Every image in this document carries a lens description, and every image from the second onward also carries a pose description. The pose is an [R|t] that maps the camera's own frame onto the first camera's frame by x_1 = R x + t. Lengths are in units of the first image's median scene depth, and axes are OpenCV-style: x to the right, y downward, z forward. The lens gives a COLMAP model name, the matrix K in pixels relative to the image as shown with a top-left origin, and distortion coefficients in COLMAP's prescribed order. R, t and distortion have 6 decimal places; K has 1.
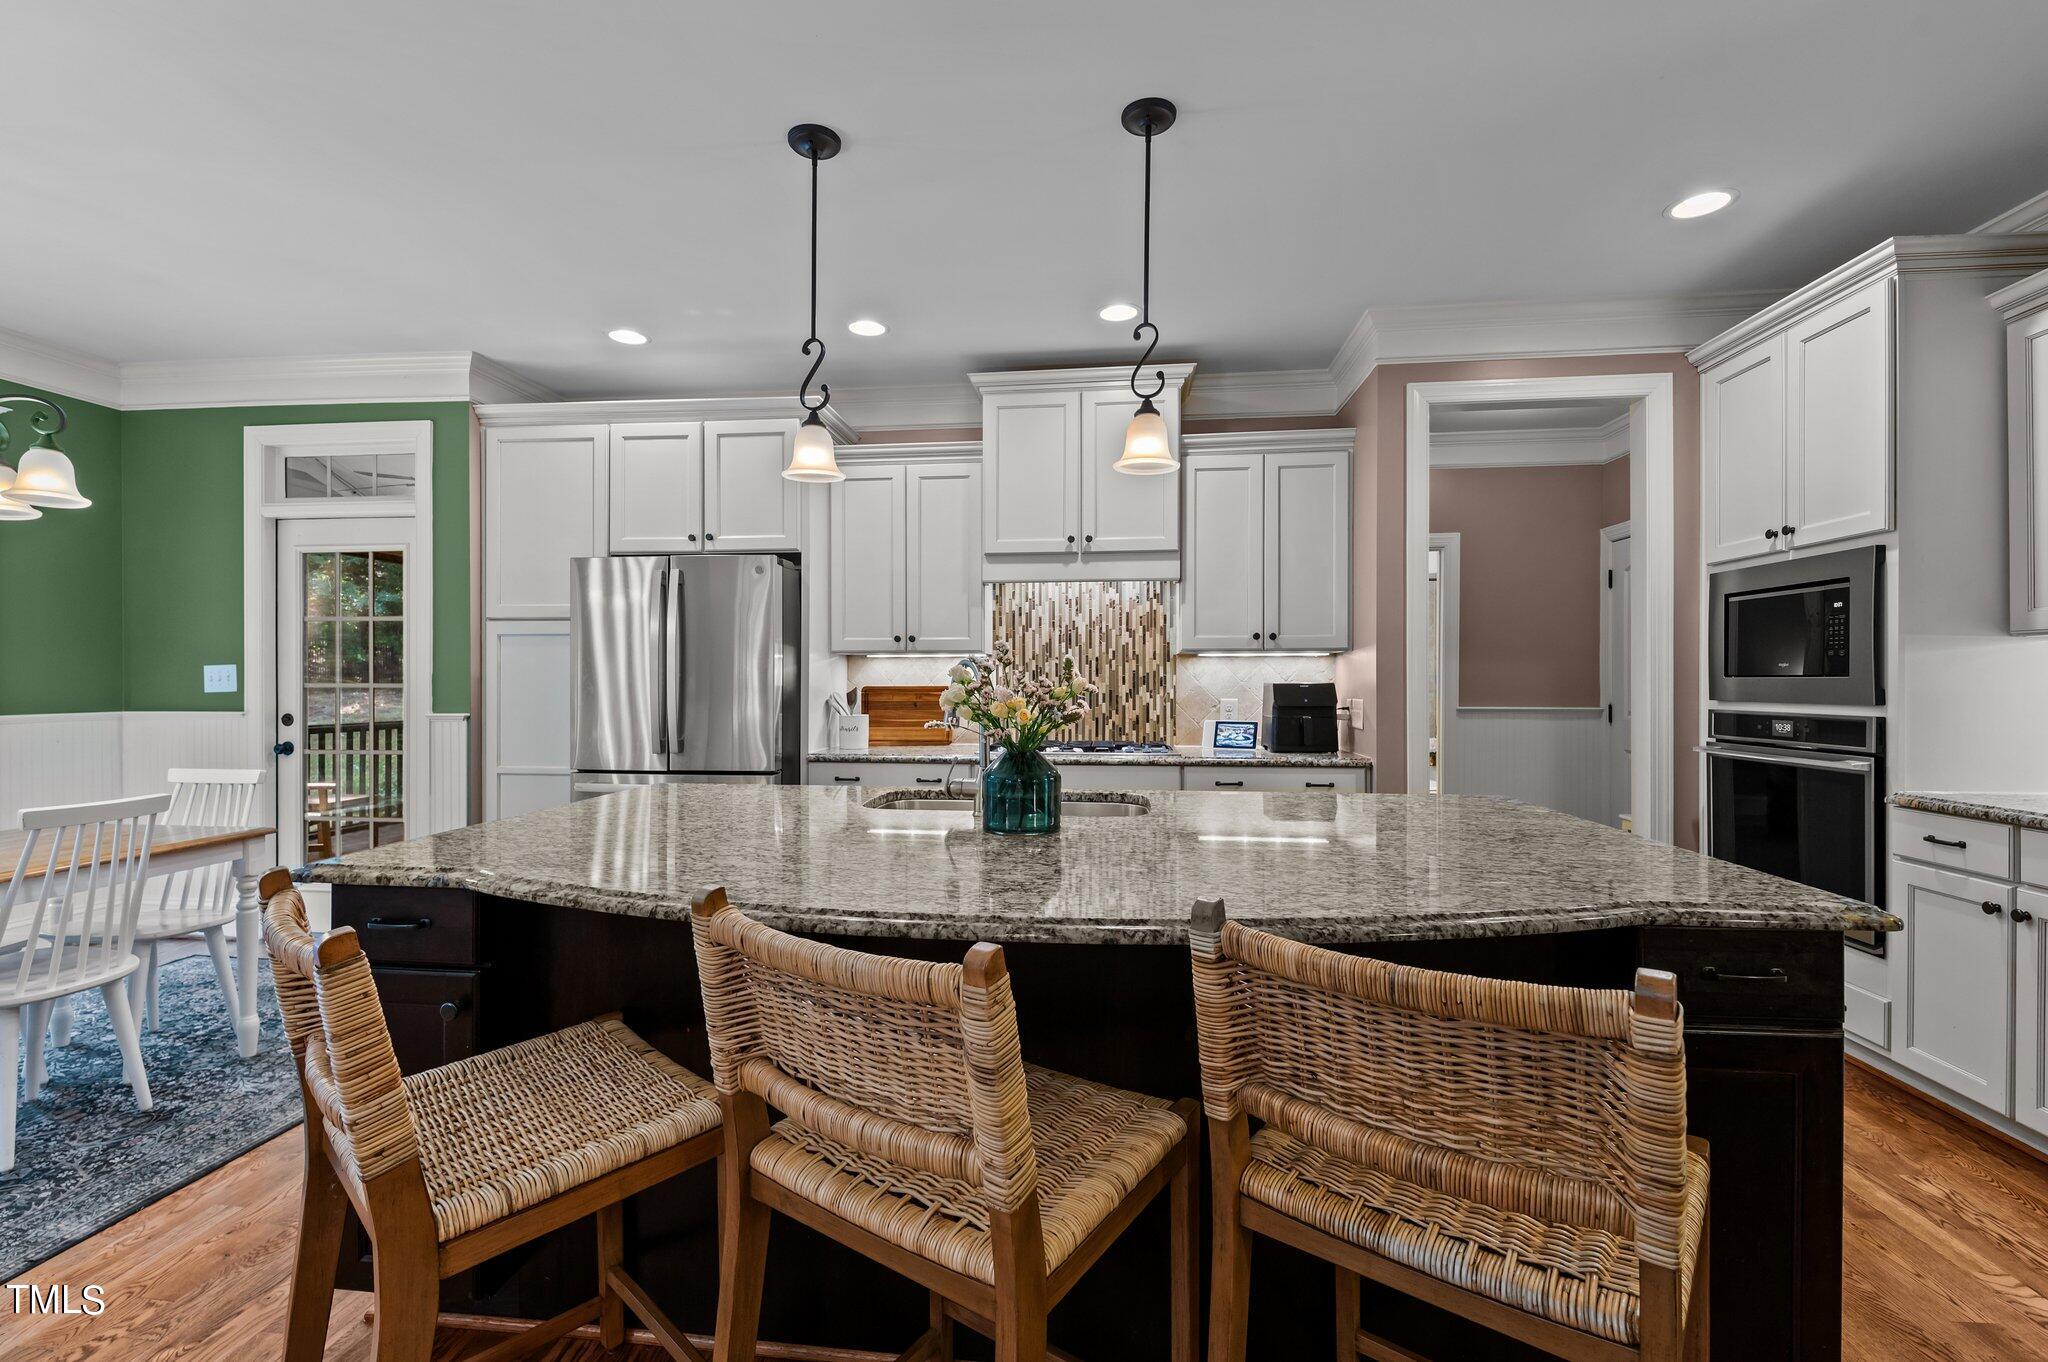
lens RADIAL K [[895.7, 0, 994.8], [0, 895.7, 681.1], [0, 0, 1]] dist [0.003323, -0.000310]
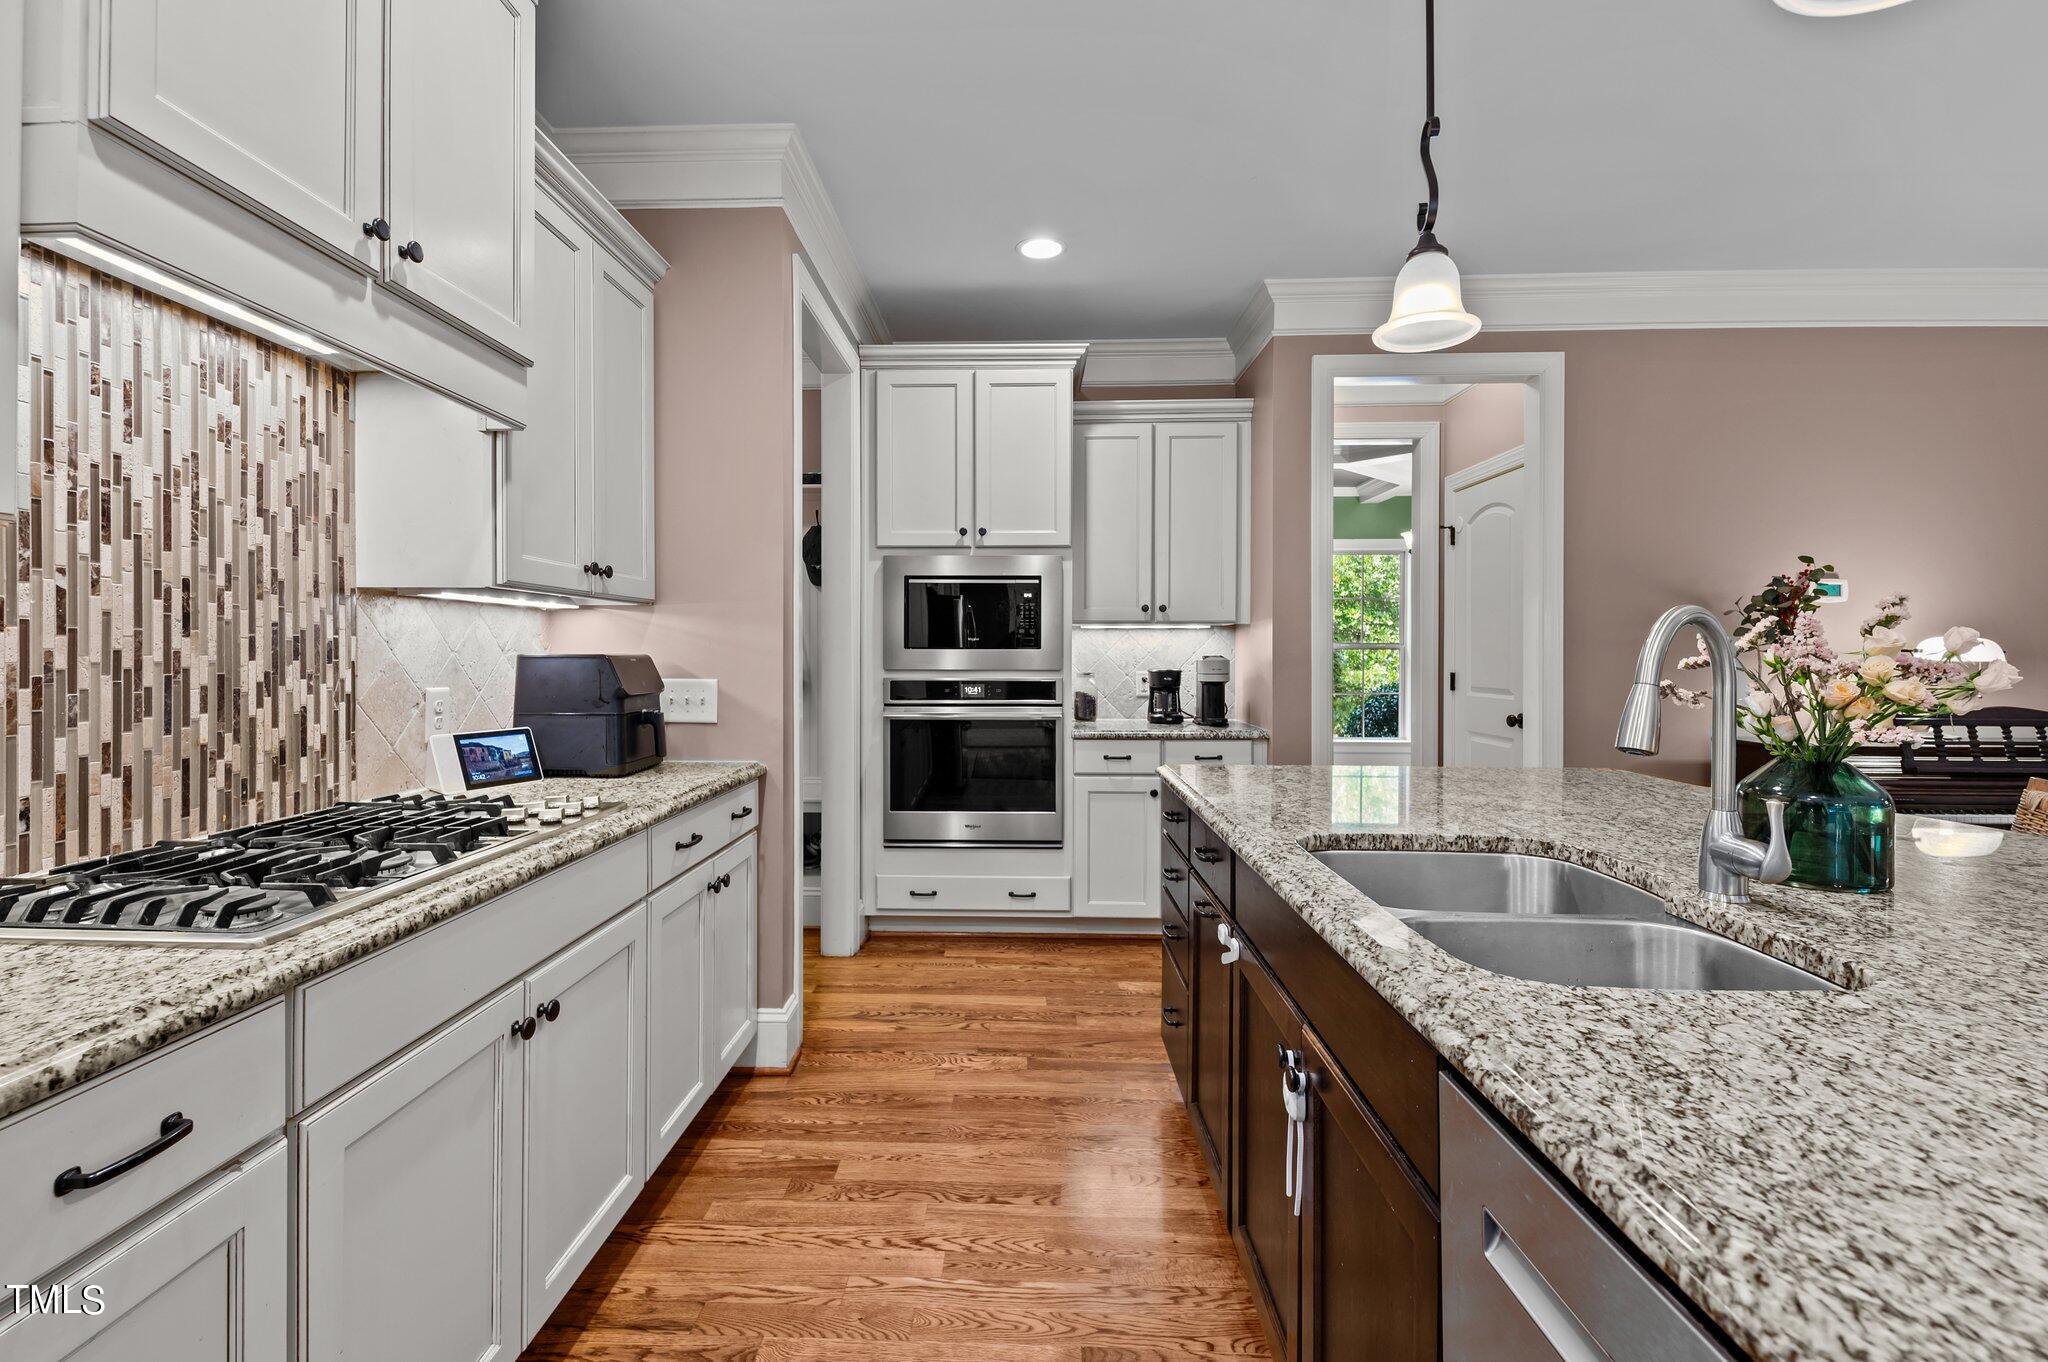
lens RADIAL K [[927.4, 0, 1007.4], [0, 927.4, 653.8], [0, 0, 1]] dist [0.002583, -0.007286]
pose [[-0.107050, 0.000166, 0.994254, -0.277860], [0.000117, 1.000000, -0.000155, 0.001560], [-0.994254, 0.000100, -0.107050, 0.774979]]
